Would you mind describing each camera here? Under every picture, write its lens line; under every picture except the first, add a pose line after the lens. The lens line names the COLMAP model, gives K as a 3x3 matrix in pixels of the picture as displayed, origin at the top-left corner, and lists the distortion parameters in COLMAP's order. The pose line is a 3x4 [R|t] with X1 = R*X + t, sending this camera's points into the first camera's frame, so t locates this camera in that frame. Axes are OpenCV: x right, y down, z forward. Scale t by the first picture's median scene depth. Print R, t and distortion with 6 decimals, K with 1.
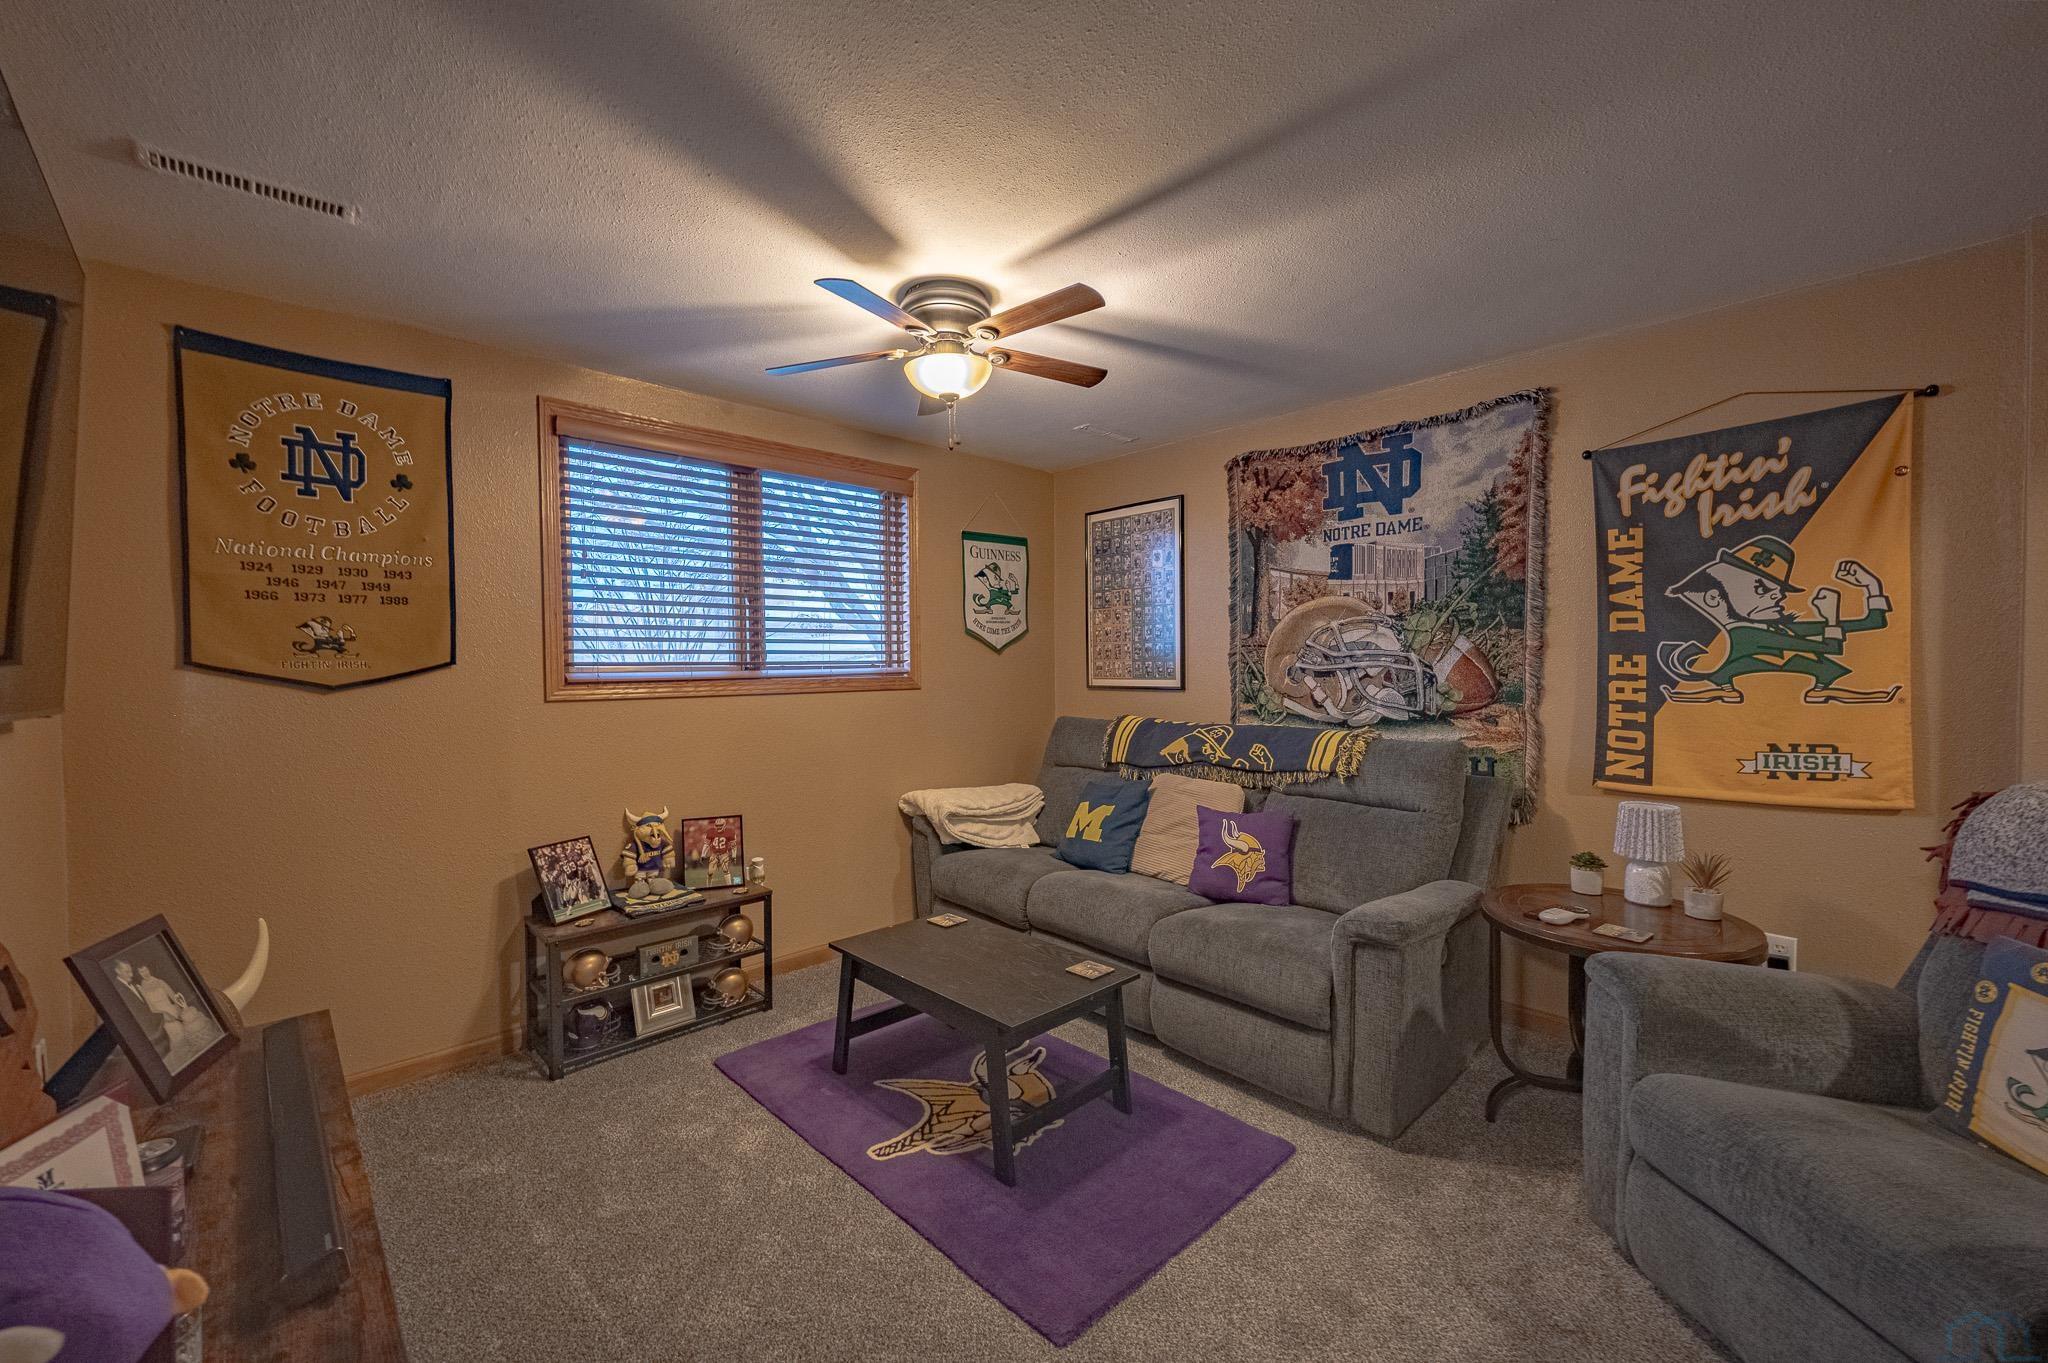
lens RADIAL K [[806.0, 0, 1023.3], [0, 806.0, 688.0], [0, 0, 1]] dist [-0.001190, -0.000058]
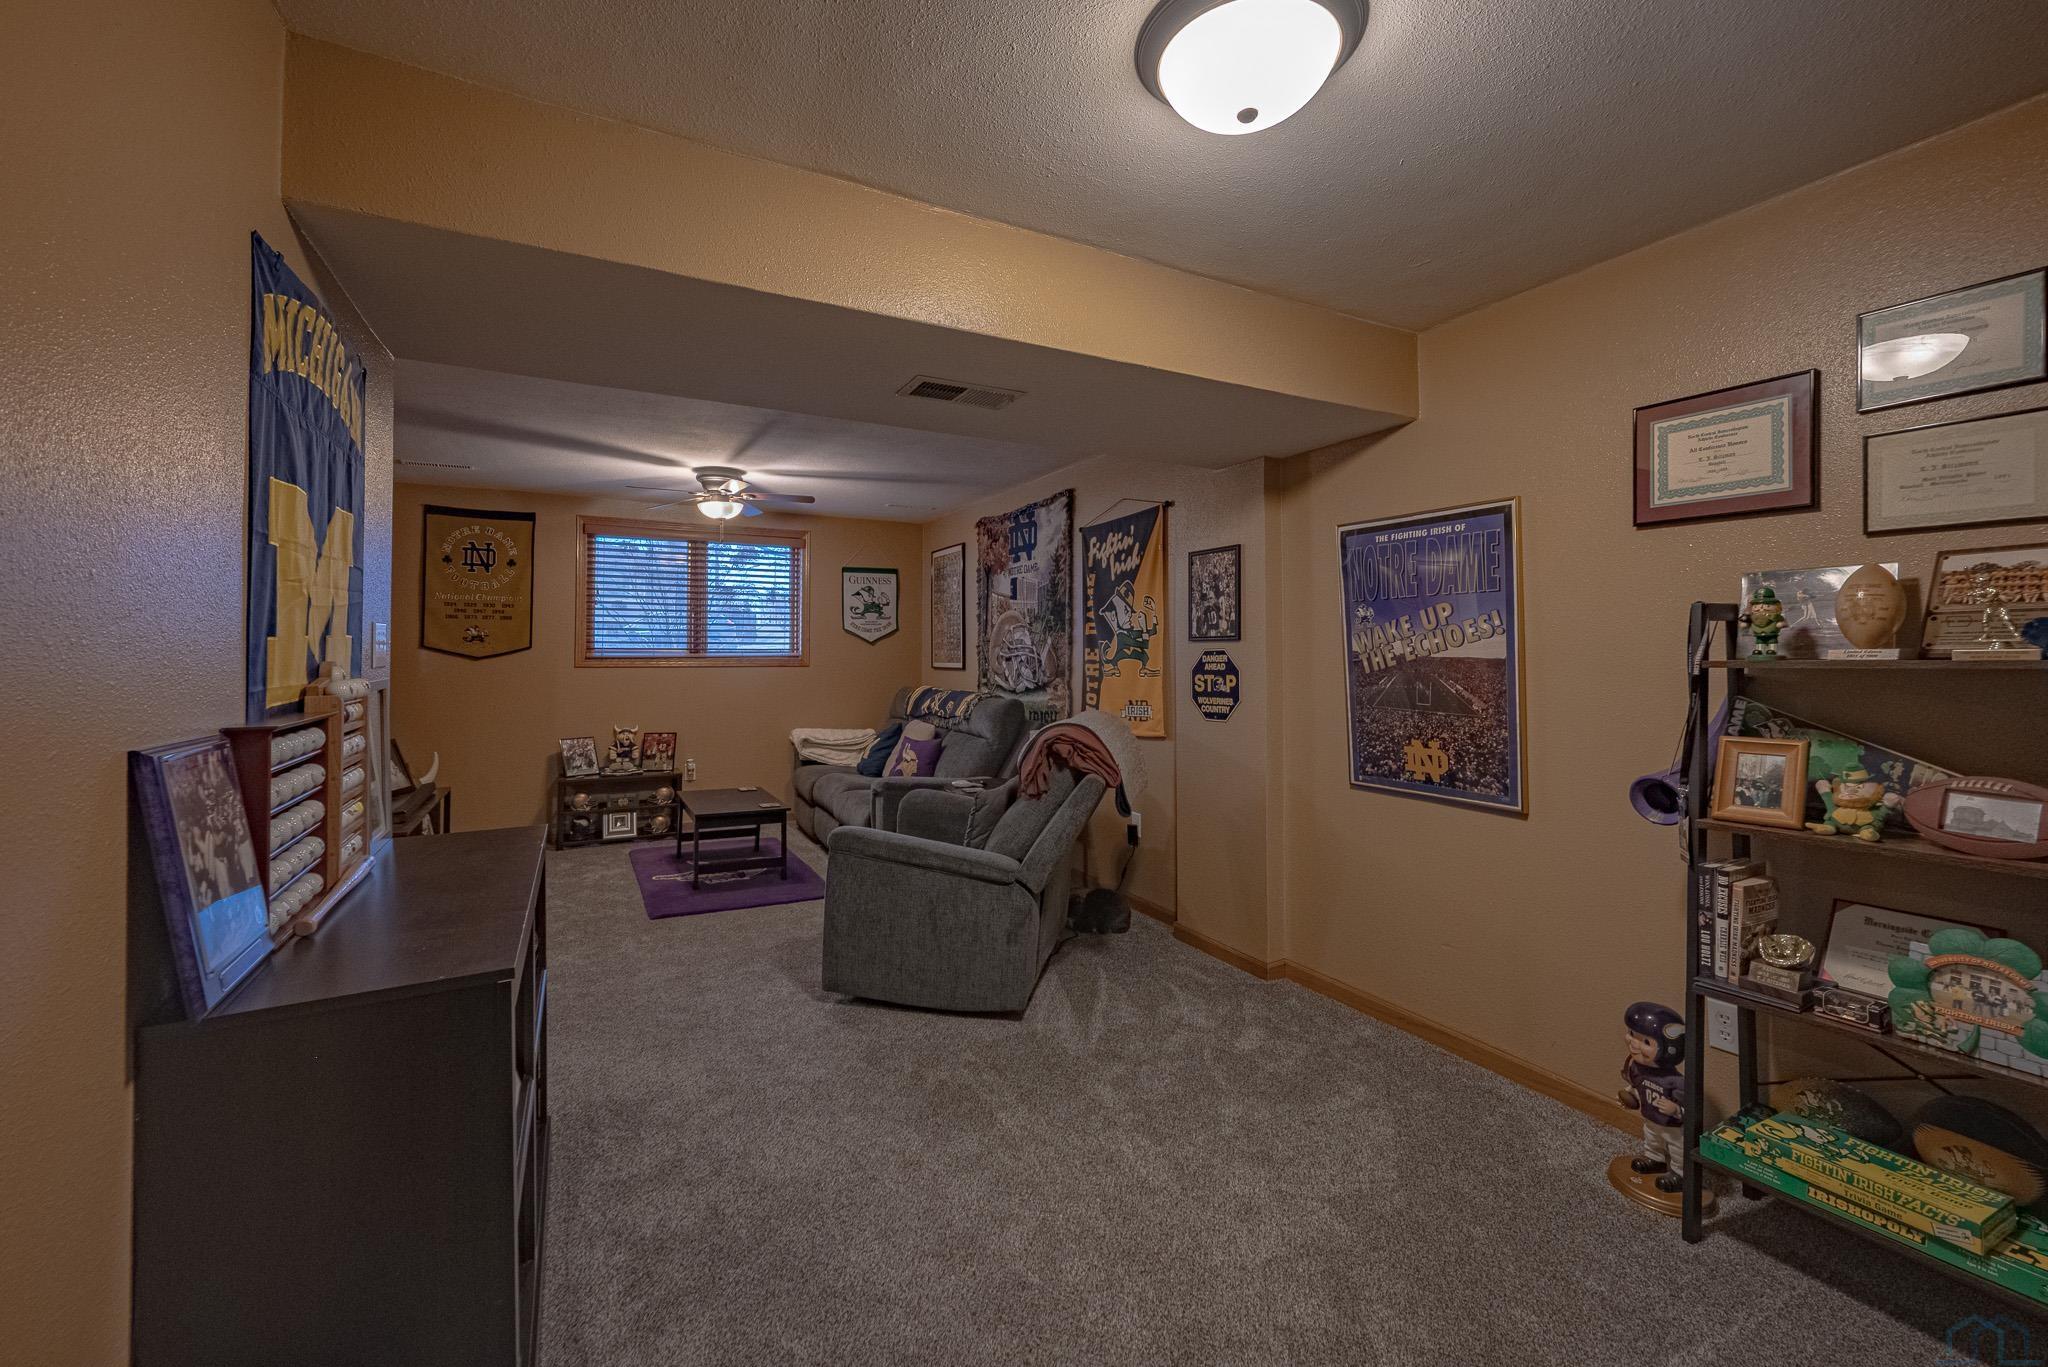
lens RADIAL K [[844.9, 0, 1021.7], [0, 844.9, 644.4], [0, 0, 1]] dist [0.001931, -0.000049]
pose [[0.961342, 0.007758, -0.275246, 1.060110], [-0.019668, 0.998985, -0.040535, 0.024190], [0.274652, 0.044382, 0.960519, -0.715455]]
